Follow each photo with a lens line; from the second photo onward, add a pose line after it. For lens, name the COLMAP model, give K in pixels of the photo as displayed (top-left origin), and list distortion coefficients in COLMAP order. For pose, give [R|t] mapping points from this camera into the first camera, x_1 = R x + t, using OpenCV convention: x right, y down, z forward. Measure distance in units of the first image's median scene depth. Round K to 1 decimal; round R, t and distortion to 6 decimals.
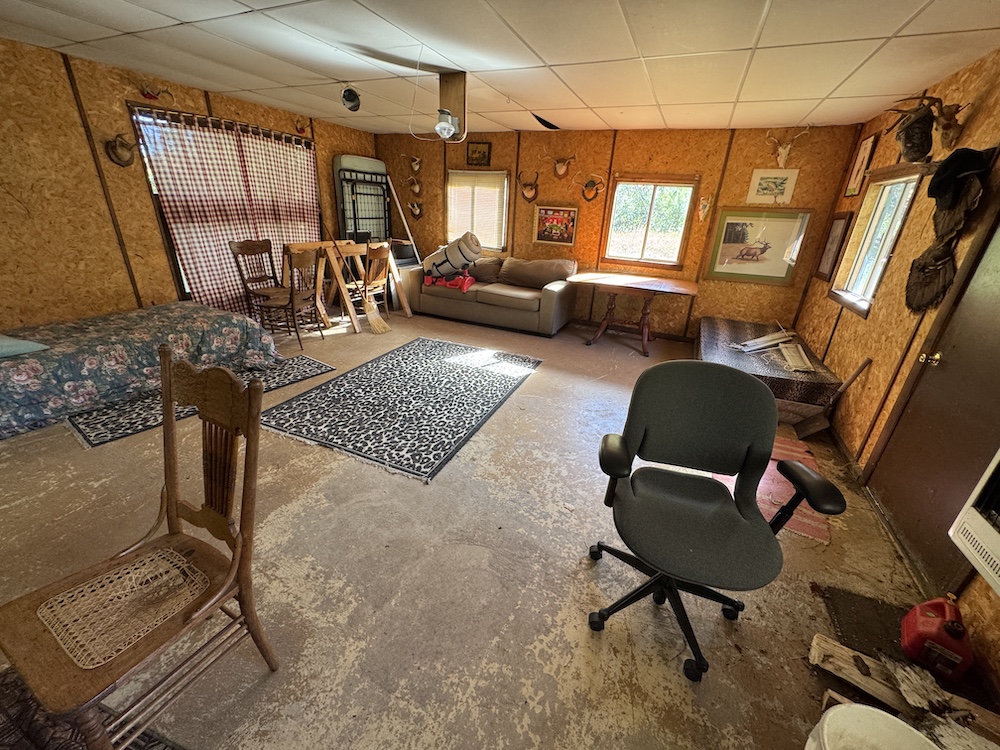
lens RADIAL K [[399.8, 0, 500.5], [0, 399.8, 376.1], [0, 0, 1]] dist [-0.001614, 0.000064]
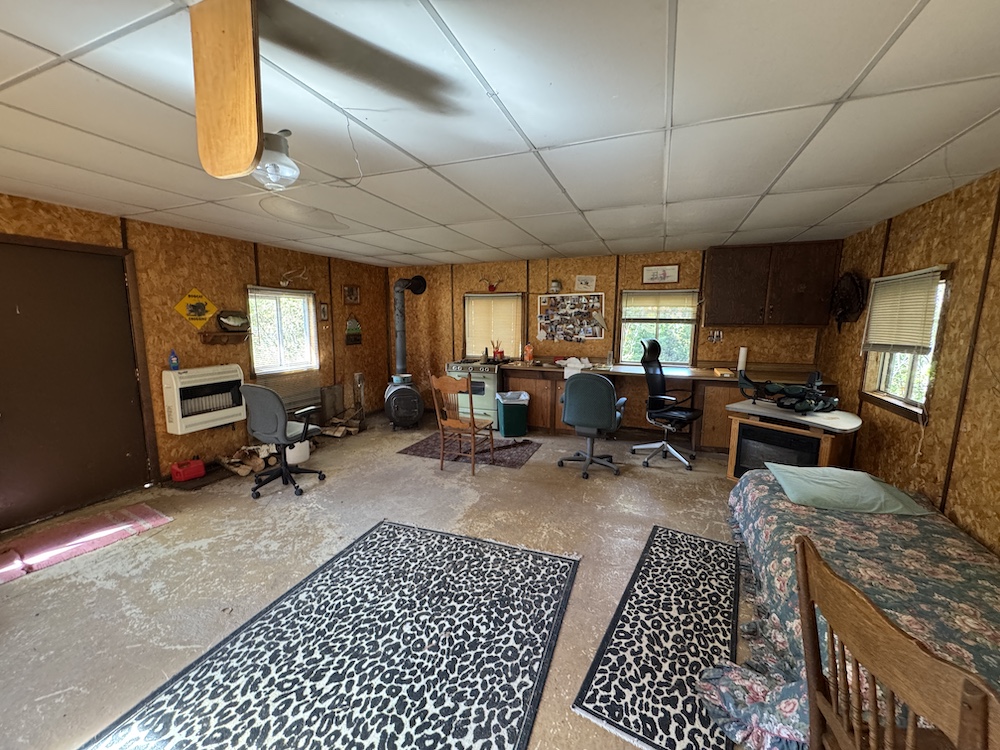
lens RADIAL K [[399.8, 0, 500.5], [0, 399.8, 376.1], [0, 0, 1]] dist [-0.001614, 0.000064]
pose [[-0.996851, -0.051332, -0.060434, -0.386953], [-0.075129, 0.855174, 0.512867, -0.721127], [0.025355, 0.515792, -0.856338, 1.584681]]
